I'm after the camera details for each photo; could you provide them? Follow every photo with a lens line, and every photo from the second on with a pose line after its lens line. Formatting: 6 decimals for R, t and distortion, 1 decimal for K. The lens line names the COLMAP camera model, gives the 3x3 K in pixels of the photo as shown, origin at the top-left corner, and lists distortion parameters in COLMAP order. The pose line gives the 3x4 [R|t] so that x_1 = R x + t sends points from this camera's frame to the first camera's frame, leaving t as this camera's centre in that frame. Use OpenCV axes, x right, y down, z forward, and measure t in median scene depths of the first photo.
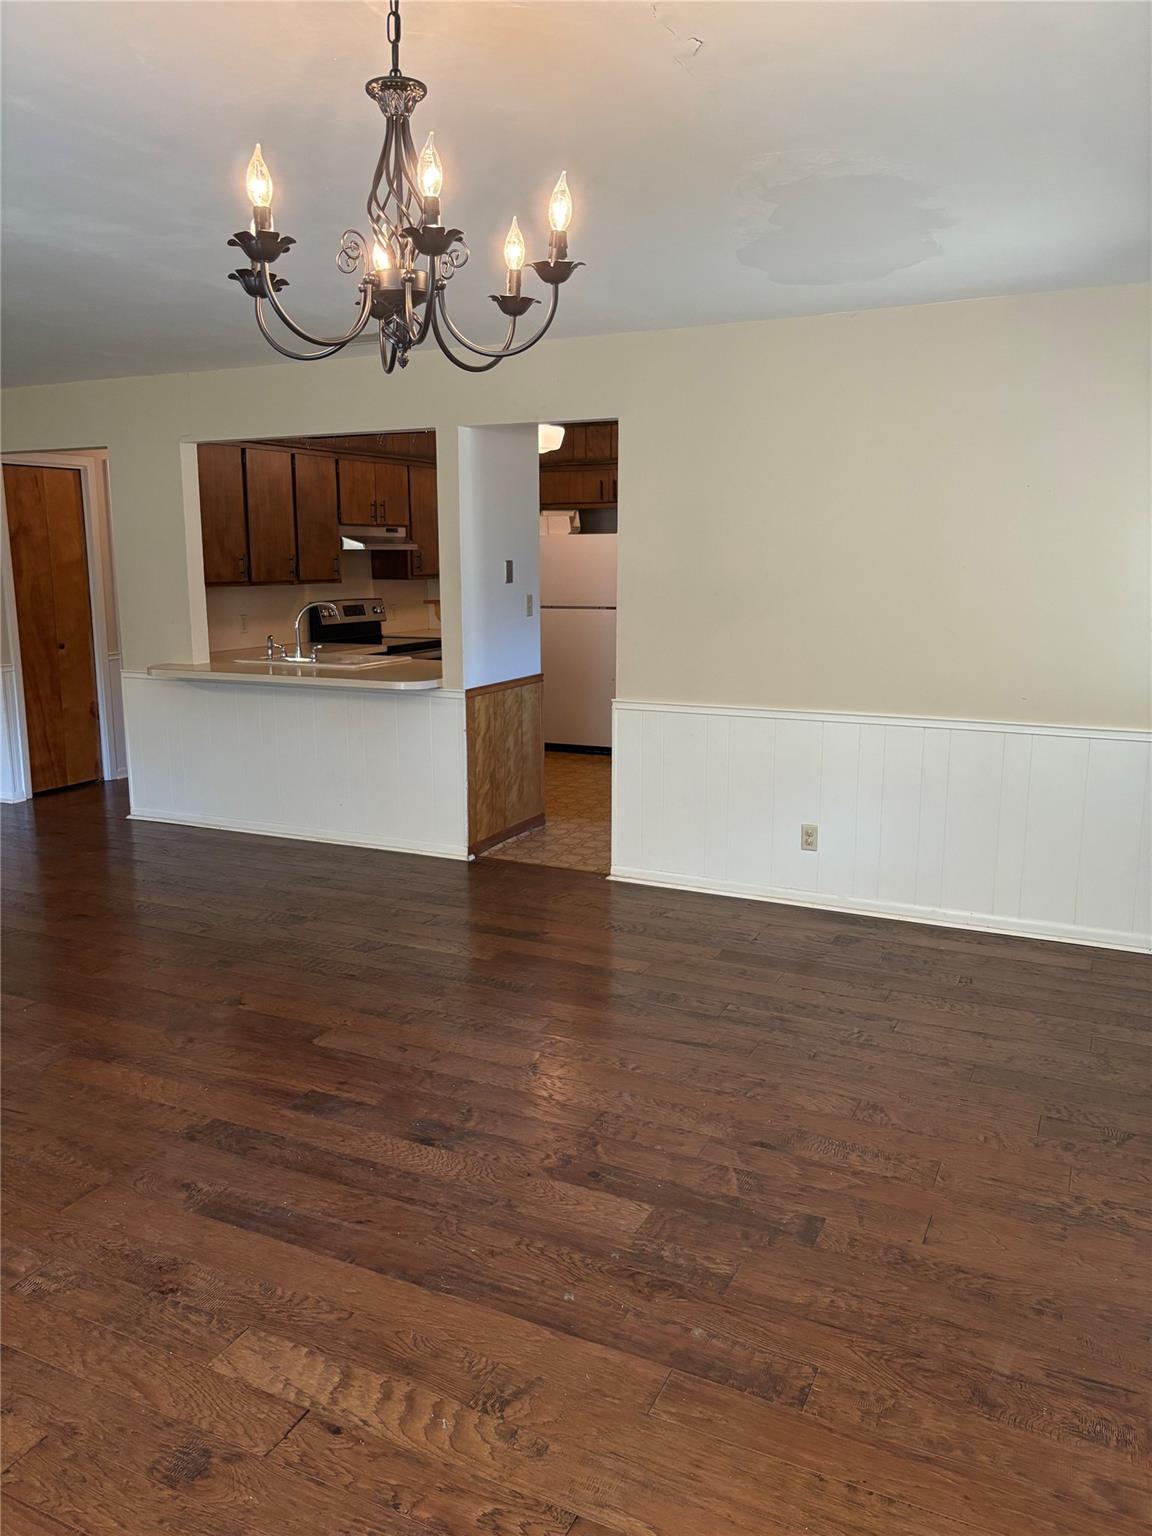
lens RADIAL K [[1157.0, 0, 570.7], [0, 1157.0, 762.1], [0, 0, 1]] dist [0.043864, -0.054313]
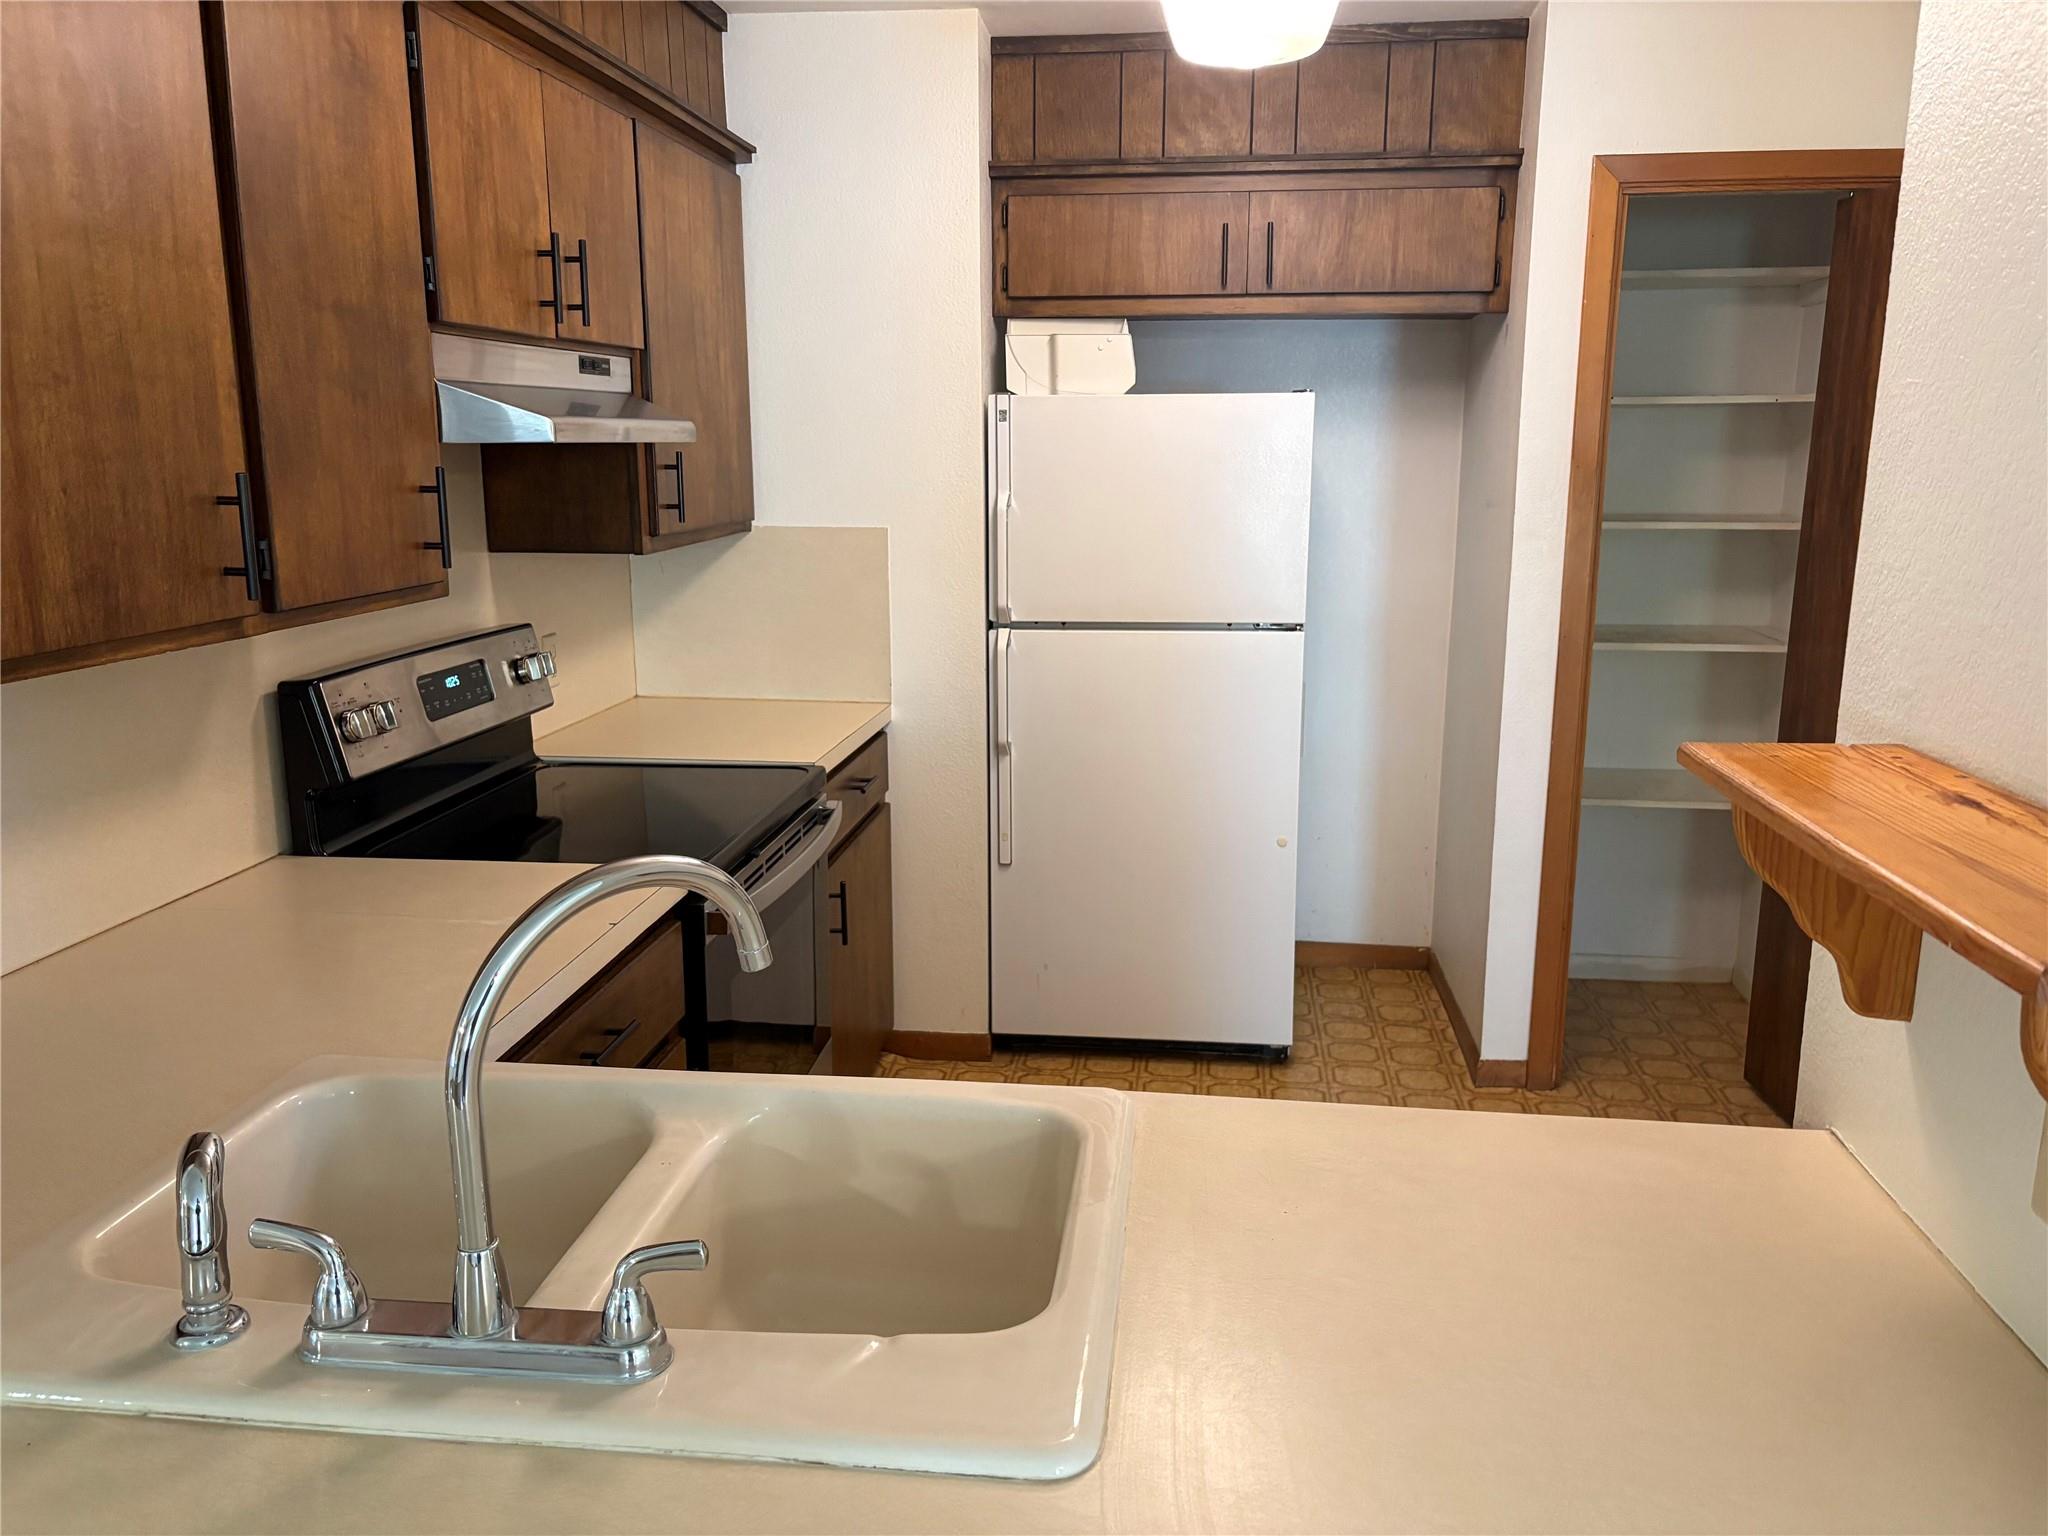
lens RADIAL K [[1542.7, 0, 1026.5], [0, 1542.7, 763.1], [0, 0, 1]] dist [0.043864, -0.054313]
pose [[0.946652, -0.060801, 0.316470, -0.269624], [0.051736, 0.997976, 0.036975, -0.182857], [-0.318078, -0.018630, 0.947881, 0.979156]]
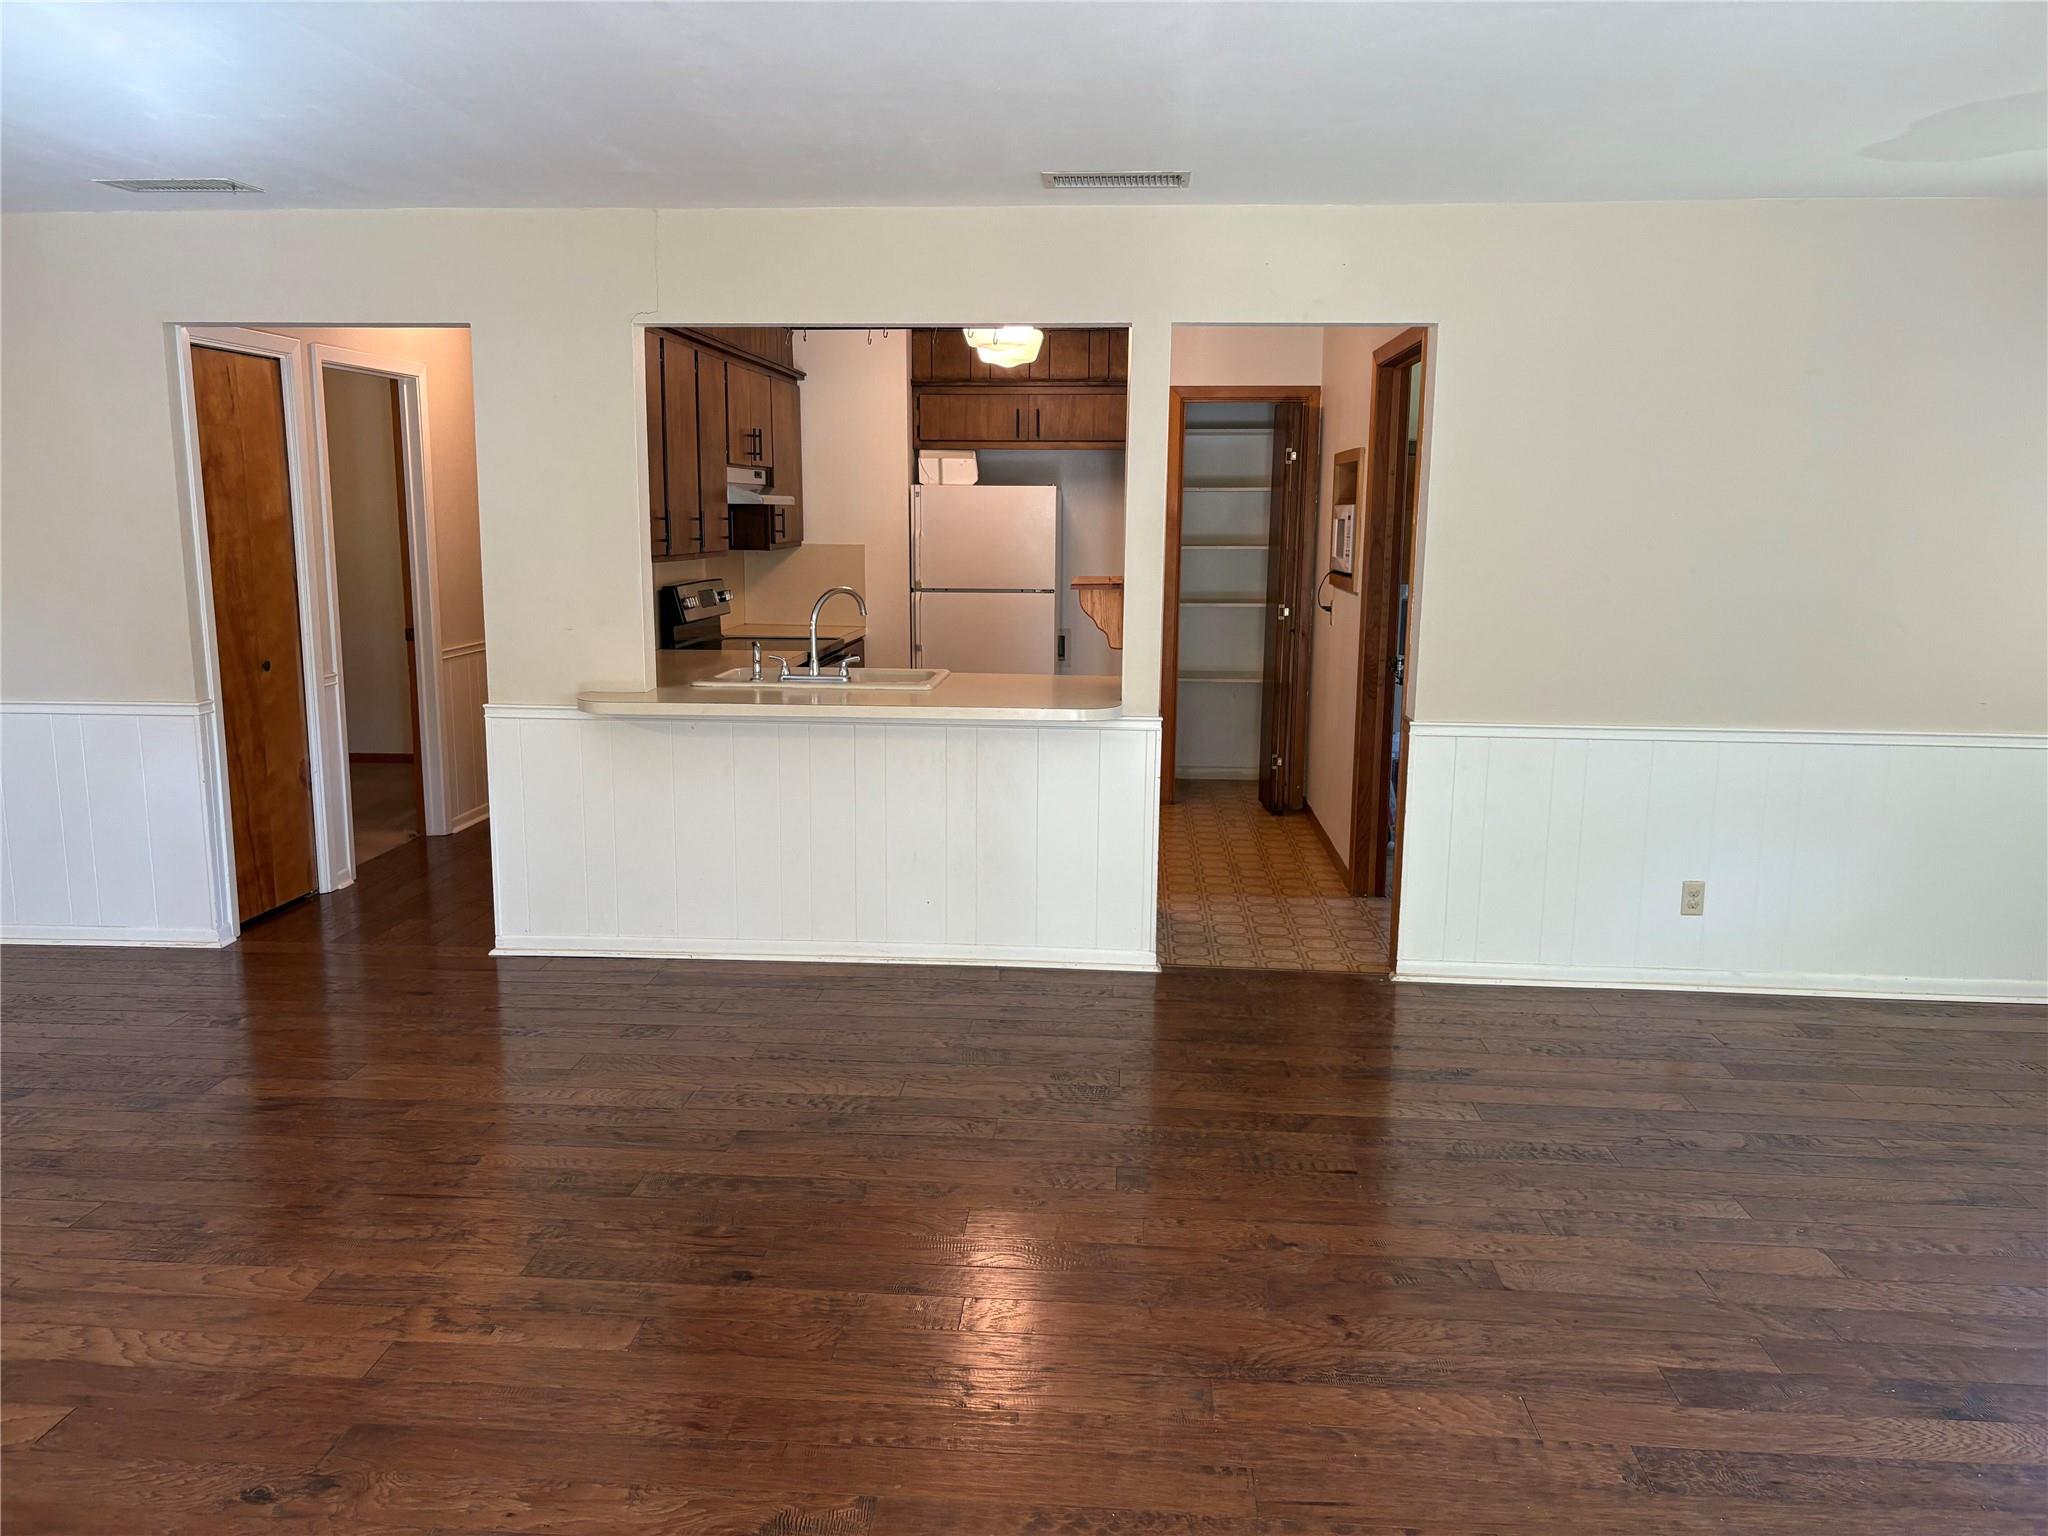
lens RADIAL K [[1542.7, 0, 1016.5], [0, 1542.7, 781.3], [0, 0, 1]] dist [0.043864, -0.054313]
pose [[0.929436, -0.053080, 0.365147, -0.525068], [0.055040, 0.998471, 0.005046, -0.036638], [-0.364856, 0.015408, 0.930936, 0.212338]]
